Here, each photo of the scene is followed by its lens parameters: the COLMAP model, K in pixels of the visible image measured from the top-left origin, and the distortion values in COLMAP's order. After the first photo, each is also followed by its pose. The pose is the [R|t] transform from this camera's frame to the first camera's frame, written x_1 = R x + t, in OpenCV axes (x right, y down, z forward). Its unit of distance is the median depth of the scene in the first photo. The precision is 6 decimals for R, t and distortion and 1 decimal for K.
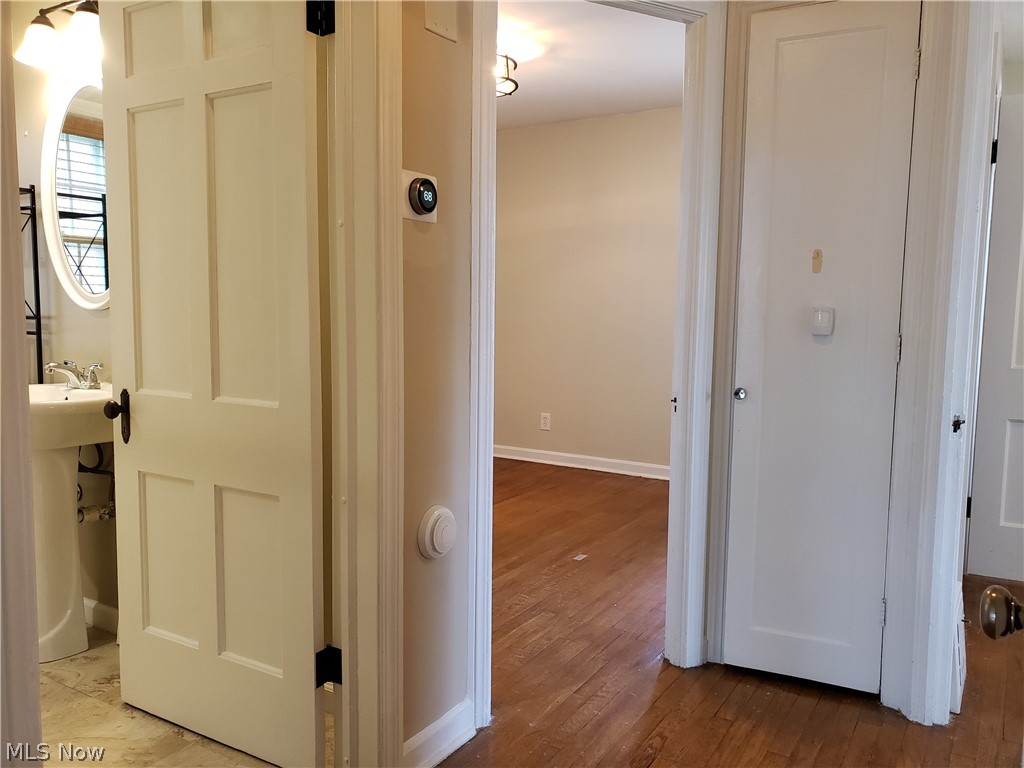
lens RADIAL K [[796.4, 0, 494.4], [0, 796.4, 382.7], [0, 0, 1]] dist [-0.087565, 0.112395]
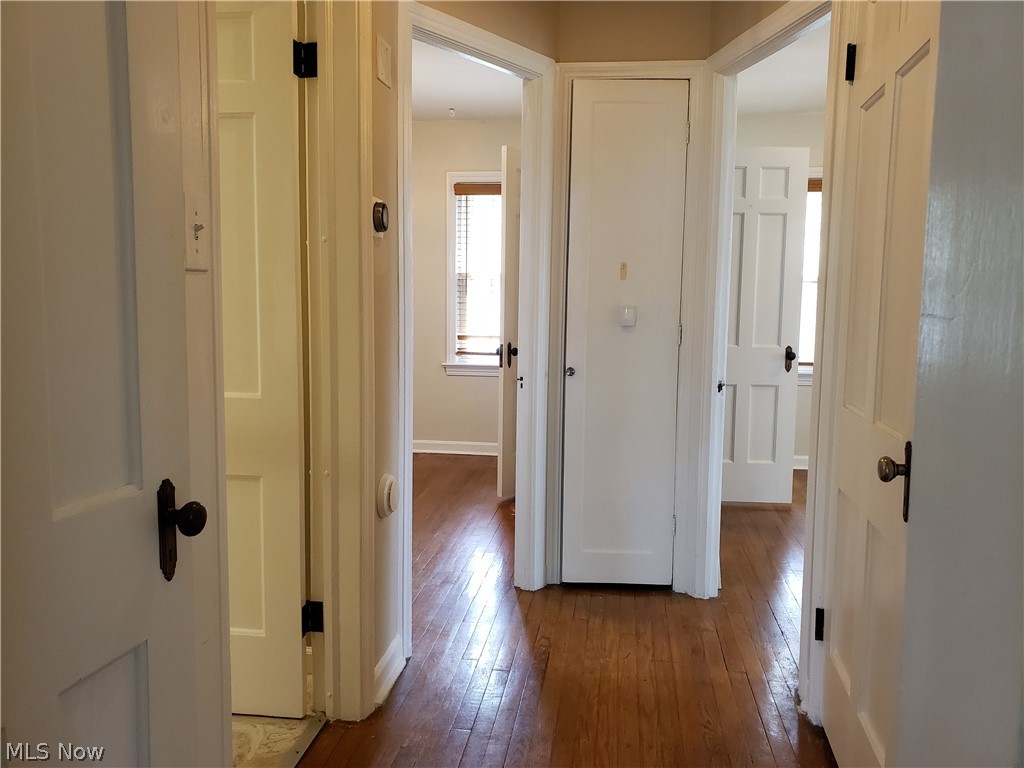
lens RADIAL K [[780.4, 0, 512.6], [0, 780.4, 375.6], [0, 0, 1]] dist [0.007492, -0.081411]
pose [[0.910003, -0.039997, 0.412667, -0.326249], [0.036414, 0.999200, 0.016547, -0.004749], [-0.412998, -0.000032, 0.910732, -0.141191]]
